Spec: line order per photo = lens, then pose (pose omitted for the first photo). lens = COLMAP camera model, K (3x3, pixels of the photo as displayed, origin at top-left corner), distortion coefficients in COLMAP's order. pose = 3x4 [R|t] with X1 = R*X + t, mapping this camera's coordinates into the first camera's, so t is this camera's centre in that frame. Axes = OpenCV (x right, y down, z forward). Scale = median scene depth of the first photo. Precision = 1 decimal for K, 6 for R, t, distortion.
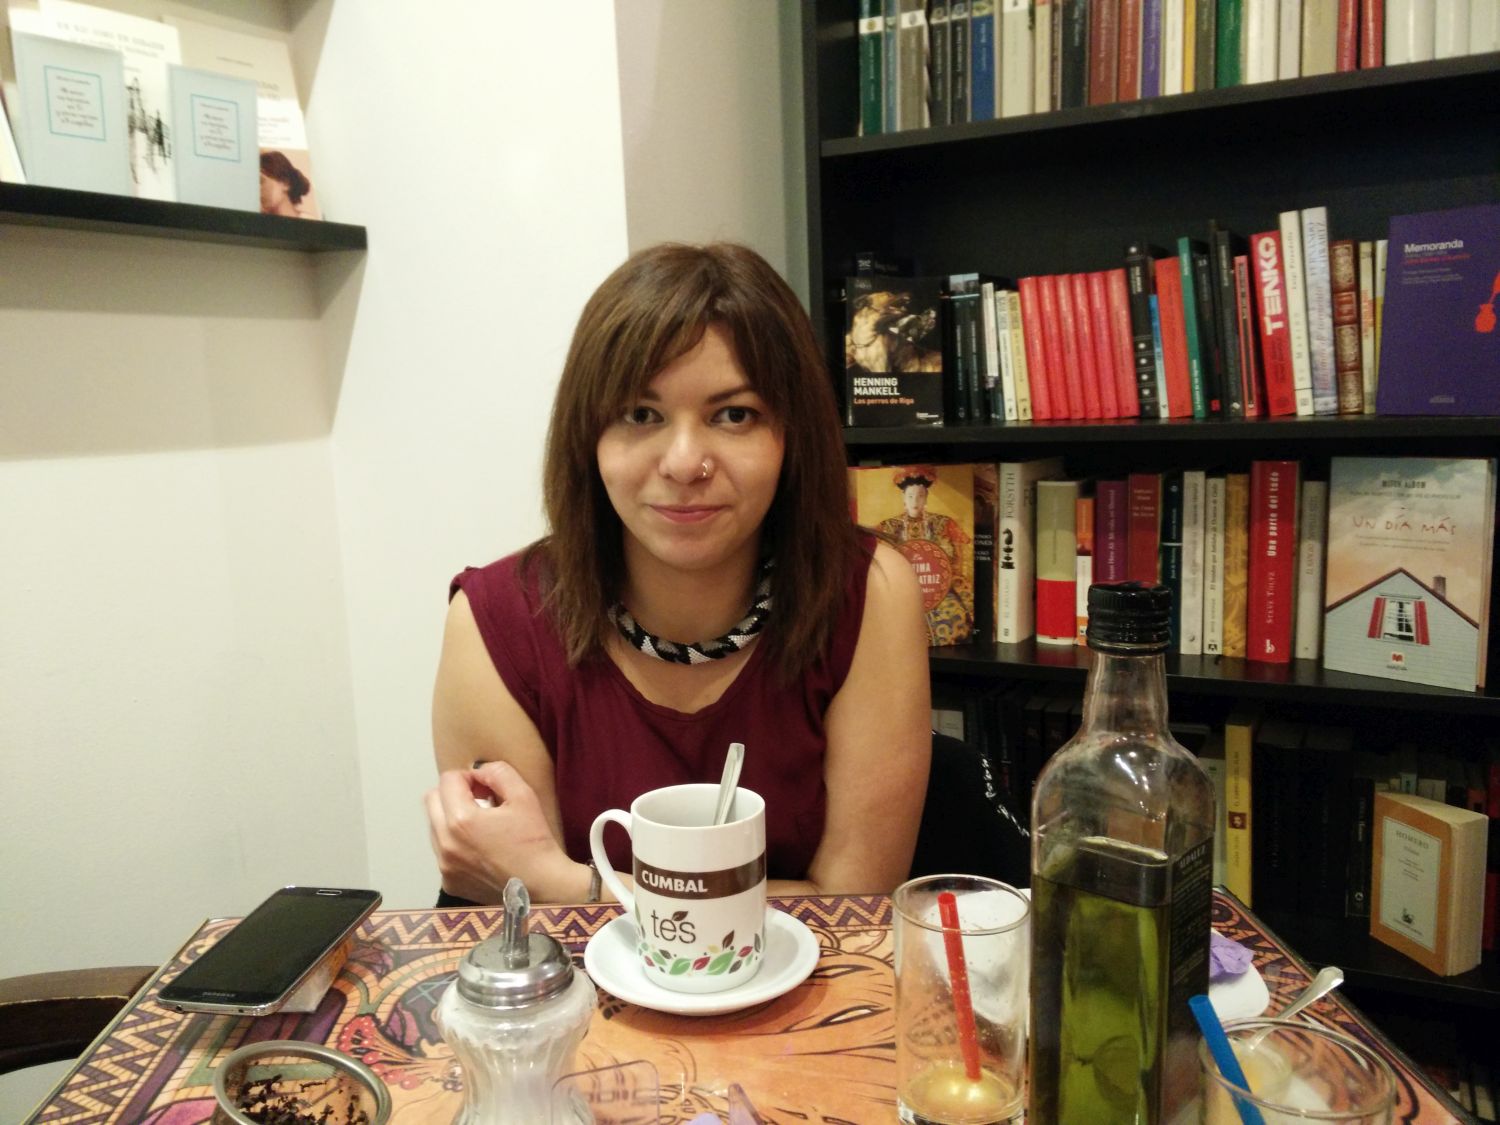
lens RADIAL K [[1213.4, 0, 729.9], [0, 1213.4, 561.8], [0, 0, 1]] dist [0.093093, -0.111922]
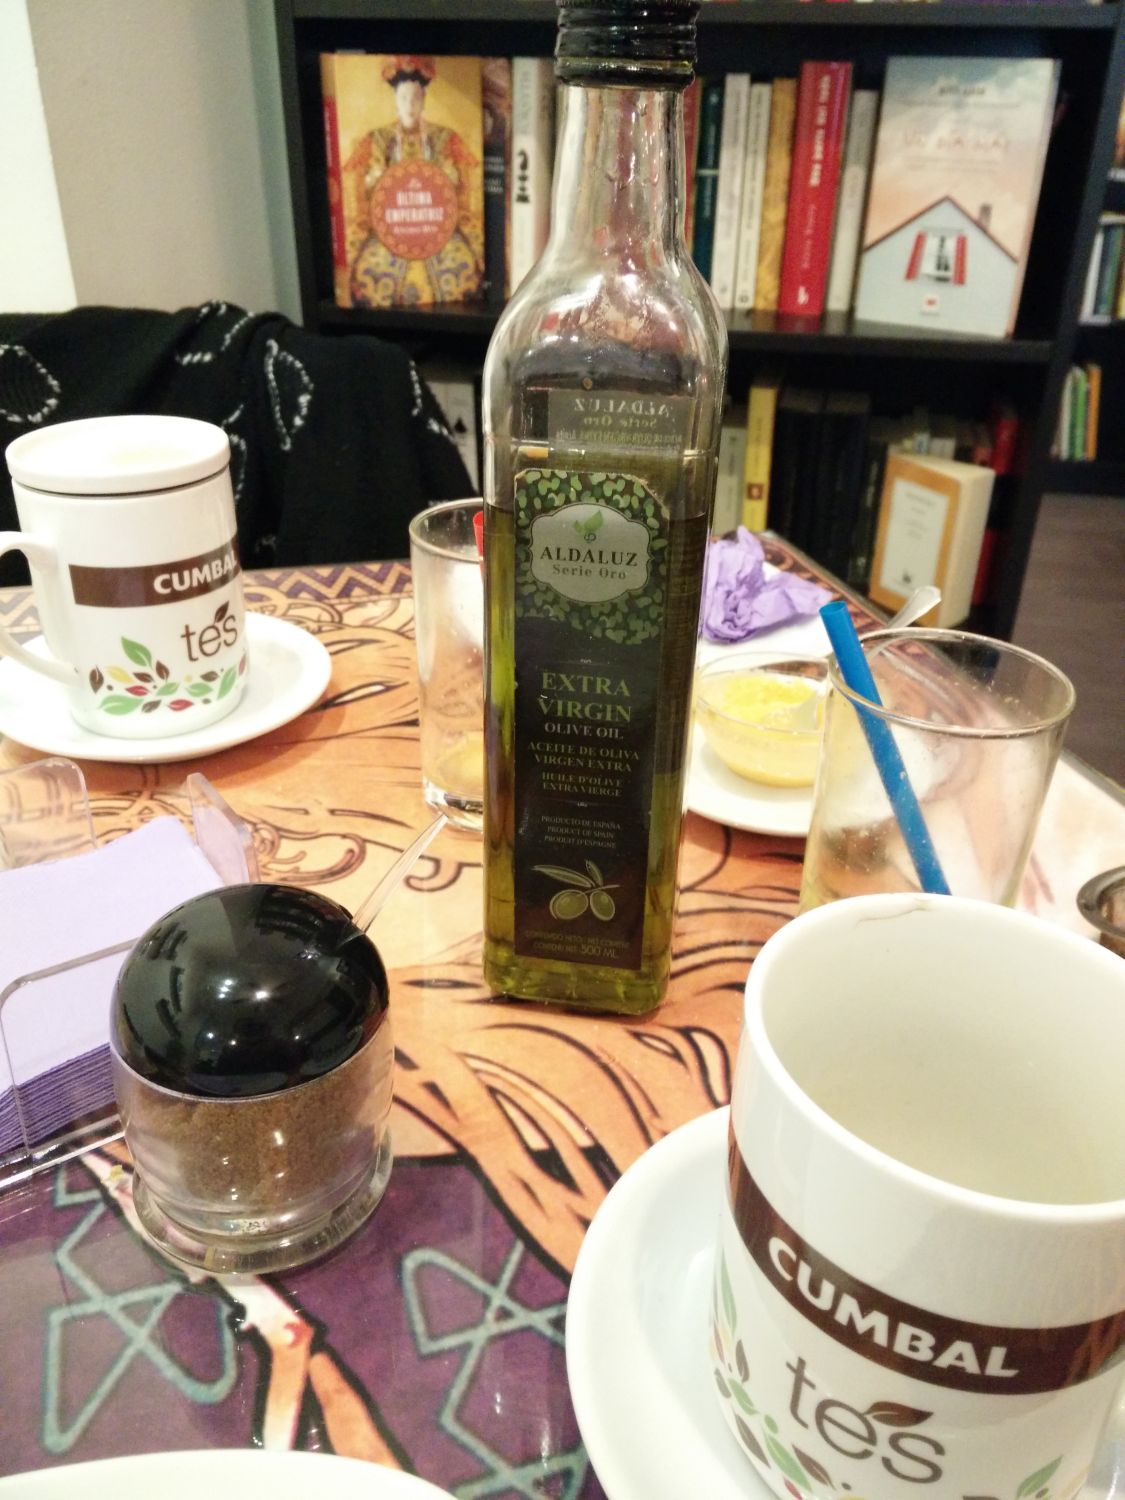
lens RADIAL K [[1213.4, 0, 562.5], [0, 1213.4, 750.0], [0, 0, 1]] dist [0.093093, -0.111922]
pose [[0.963965, -0.084472, 0.252261, 0.010876], [-0.012996, 0.932164, 0.361804, 0.054982], [-0.265710, -0.352045, 0.897476, 0.114875]]
